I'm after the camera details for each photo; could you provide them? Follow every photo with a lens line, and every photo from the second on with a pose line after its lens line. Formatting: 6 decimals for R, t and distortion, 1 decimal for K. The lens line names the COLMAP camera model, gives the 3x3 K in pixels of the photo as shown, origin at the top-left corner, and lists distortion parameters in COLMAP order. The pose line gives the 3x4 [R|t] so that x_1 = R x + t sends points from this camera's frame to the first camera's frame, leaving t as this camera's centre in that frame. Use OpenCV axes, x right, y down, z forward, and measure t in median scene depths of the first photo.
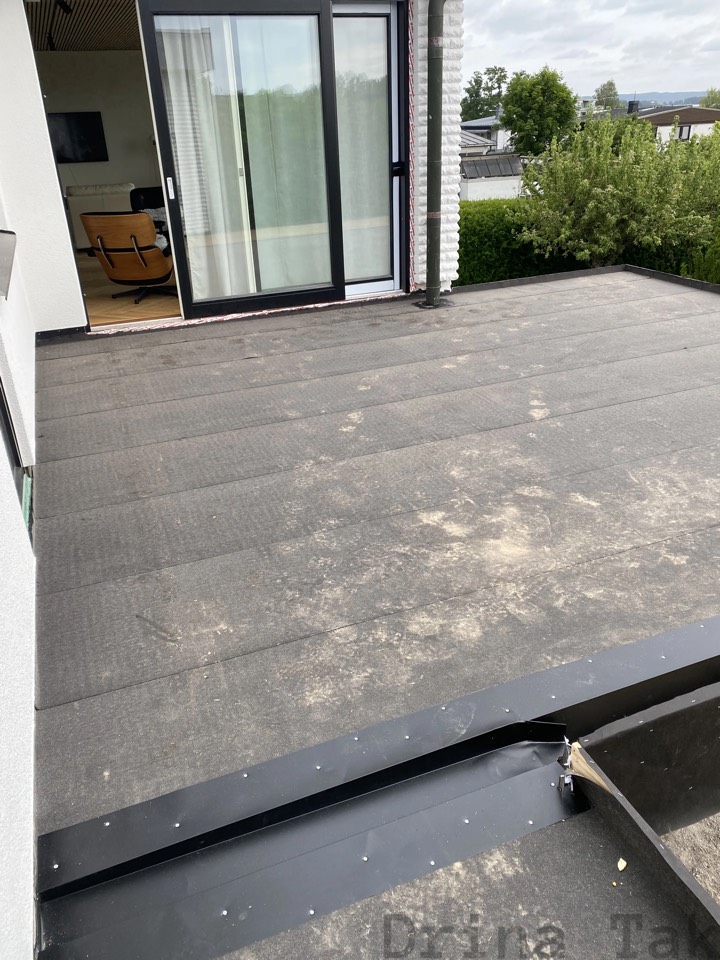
lens RADIAL K [[731.1, 0, 358.8], [0, 731.1, 479.4], [0, 0, 1]] dist [0.022527, -0.025133]
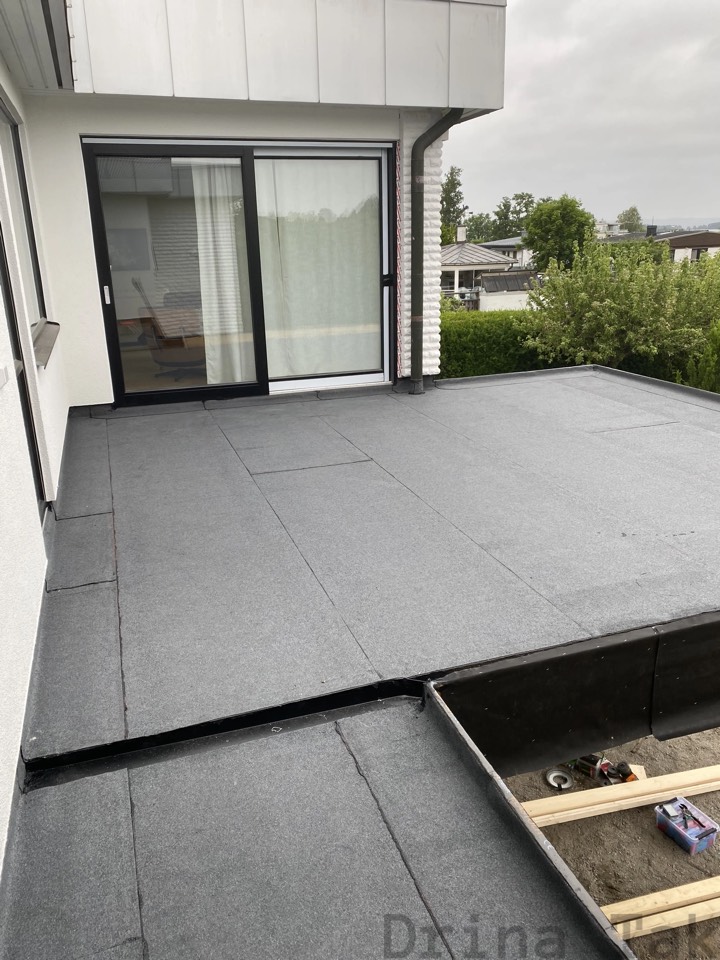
lens RADIAL K [[731.1, 0, 357.2], [0, 731.1, 480.7], [0, 0, 1]] dist [0.022527, -0.025133]
pose [[0.998708, 0.029040, -0.041694, 0.026236], [-0.034406, 0.990333, -0.134374, 0.021497], [0.037388, 0.135635, 0.990053, -0.047149]]
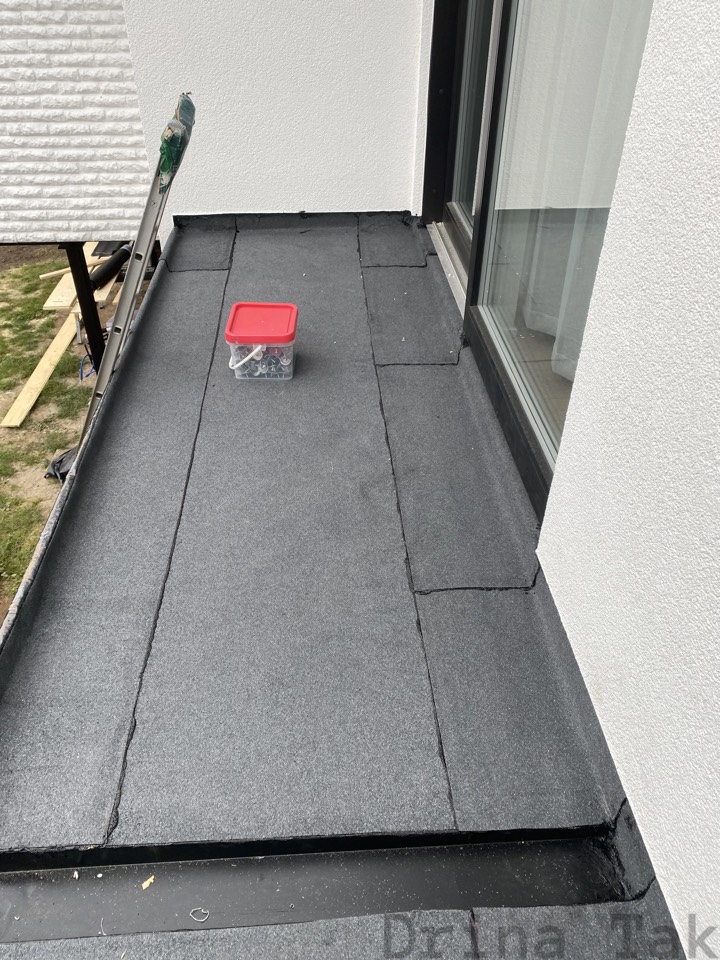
lens RADIAL K [[731.1, 0, 360.6], [0, 731.1, 480.0], [0, 0, 1]] dist [0.022527, -0.025133]
pose [[-0.950088, -0.158366, 0.268801, -0.032735], [0.164305, 0.478432, 0.862616, -0.044383], [-0.265212, 0.863726, -0.428532, 0.115941]]
